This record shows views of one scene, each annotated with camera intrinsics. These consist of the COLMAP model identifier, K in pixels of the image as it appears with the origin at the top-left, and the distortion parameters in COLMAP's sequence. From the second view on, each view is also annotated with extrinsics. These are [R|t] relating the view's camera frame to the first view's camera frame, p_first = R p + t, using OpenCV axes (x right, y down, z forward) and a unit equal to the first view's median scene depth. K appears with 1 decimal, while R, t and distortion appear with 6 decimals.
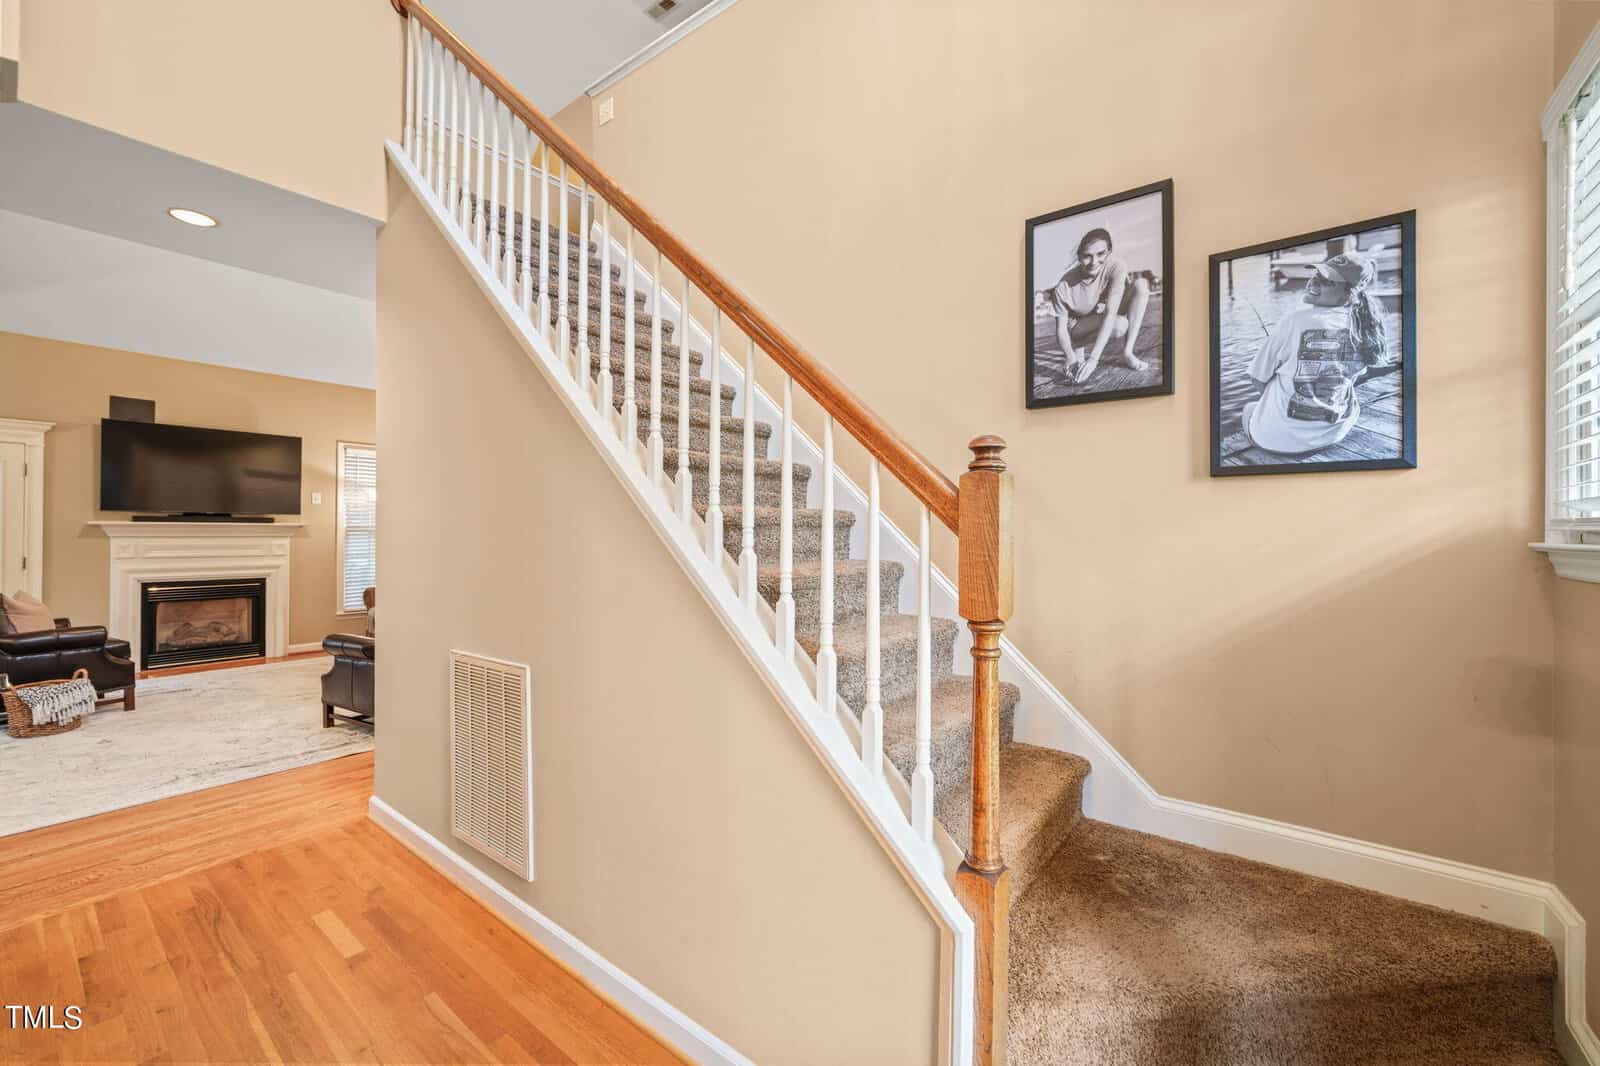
lens RADIAL K [[642.3, 0, 806.5], [0, 642.3, 532.3], [0, 0, 1]] dist [-0.007642, 0.000751]
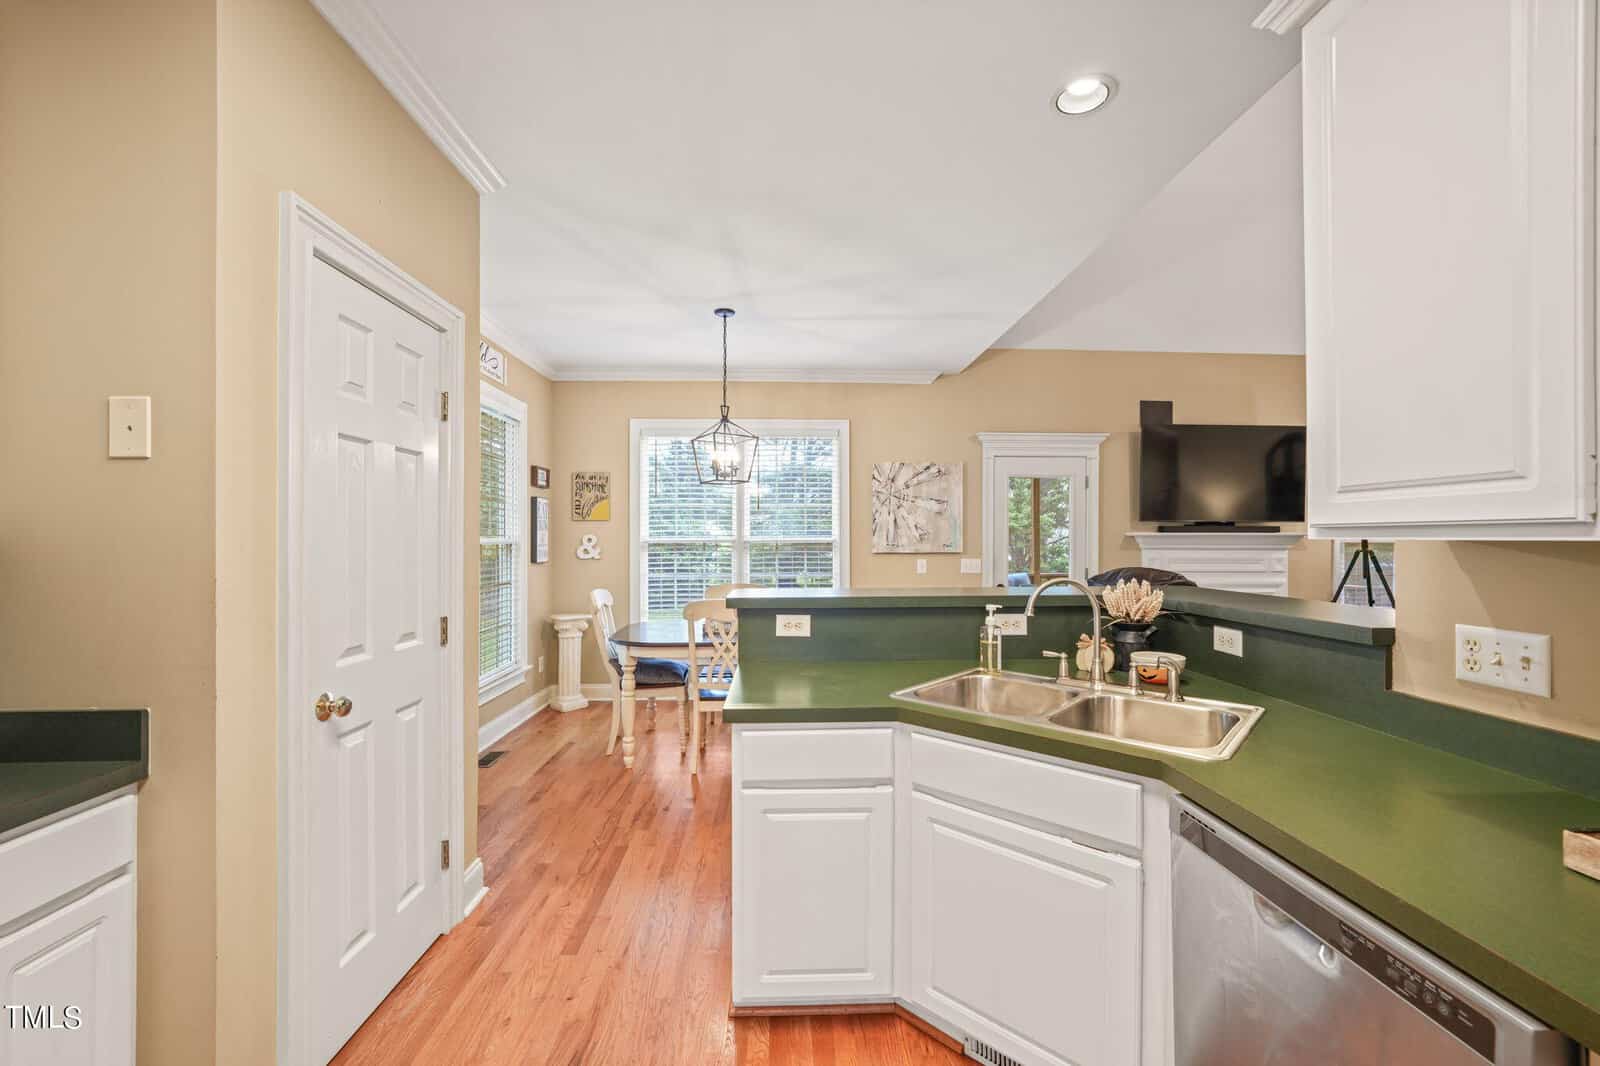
lens RADIAL K [[642.3, 0, 796.0], [0, 642.3, 543.9], [0, 0, 1]] dist [-0.007642, 0.000751]
pose [[0.639021, 0.000026, -0.769189, -0.662371], [0.001594, 0.999998, 0.001357, -0.001627], [0.769187, -0.002093, 0.639020, -0.015164]]
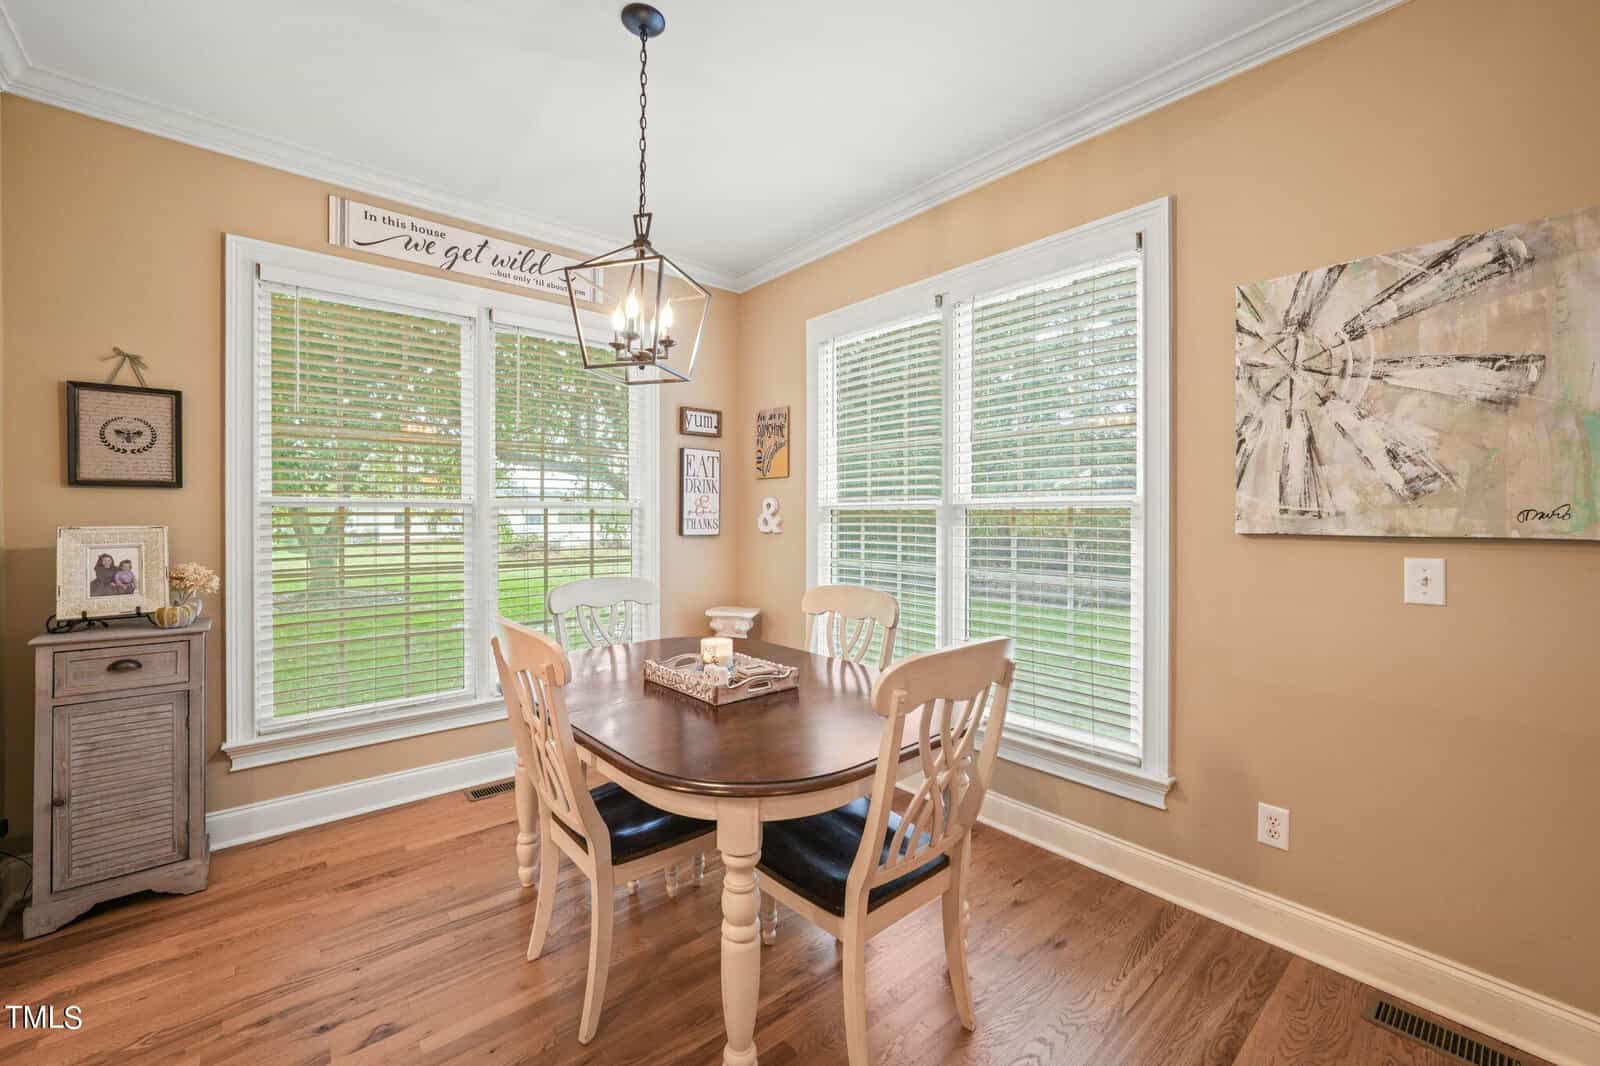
lens RADIAL K [[642.3, 0, 801.9], [0, 642.3, 521.4], [0, 0, 1]] dist [-0.007642, 0.000751]
pose [[-0.189187, 0.004913, -0.981929, -0.922557], [-0.005404, 0.999967, 0.006045, 0.005399], [0.981926, 0.006450, -0.189154, 0.493121]]
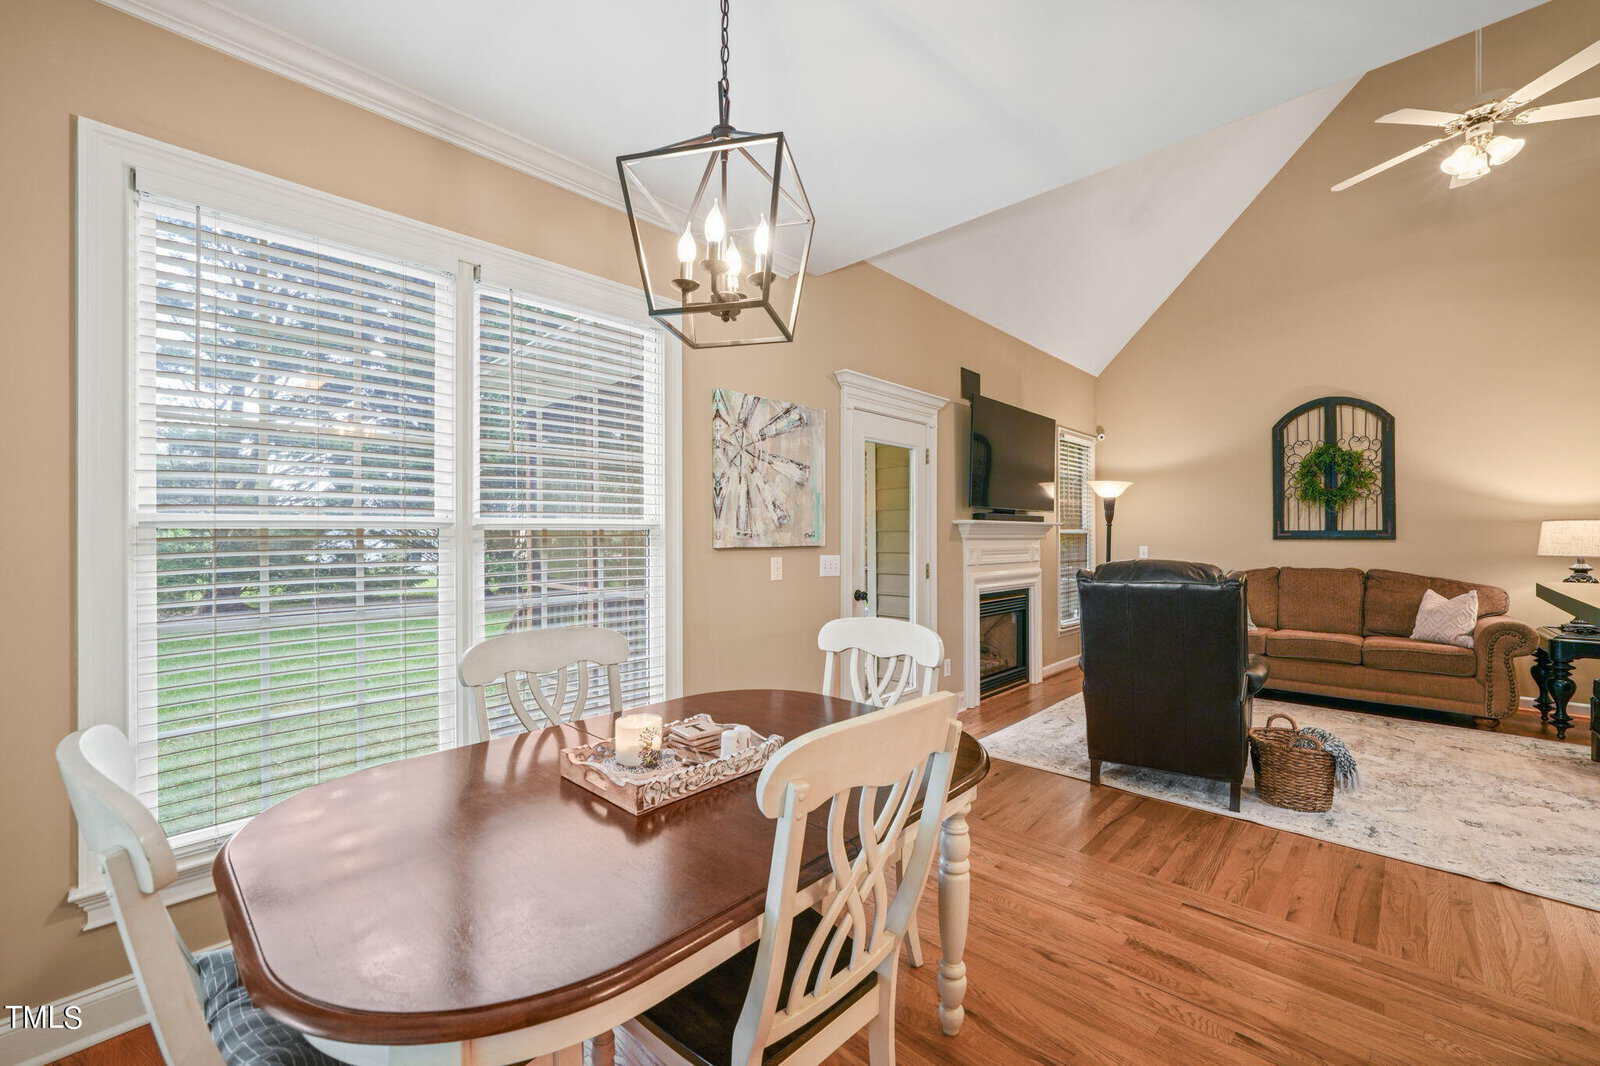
lens RADIAL K [[642.3, 0, 791.1], [0, 642.3, 535.4], [0, 0, 1]] dist [-0.007642, 0.000751]
pose [[0.992280, -0.007900, -0.123766, -1.172094], [0.007344, 0.999961, -0.004948, 0.005353], [0.123800, 0.004001, 0.992299, 0.147501]]
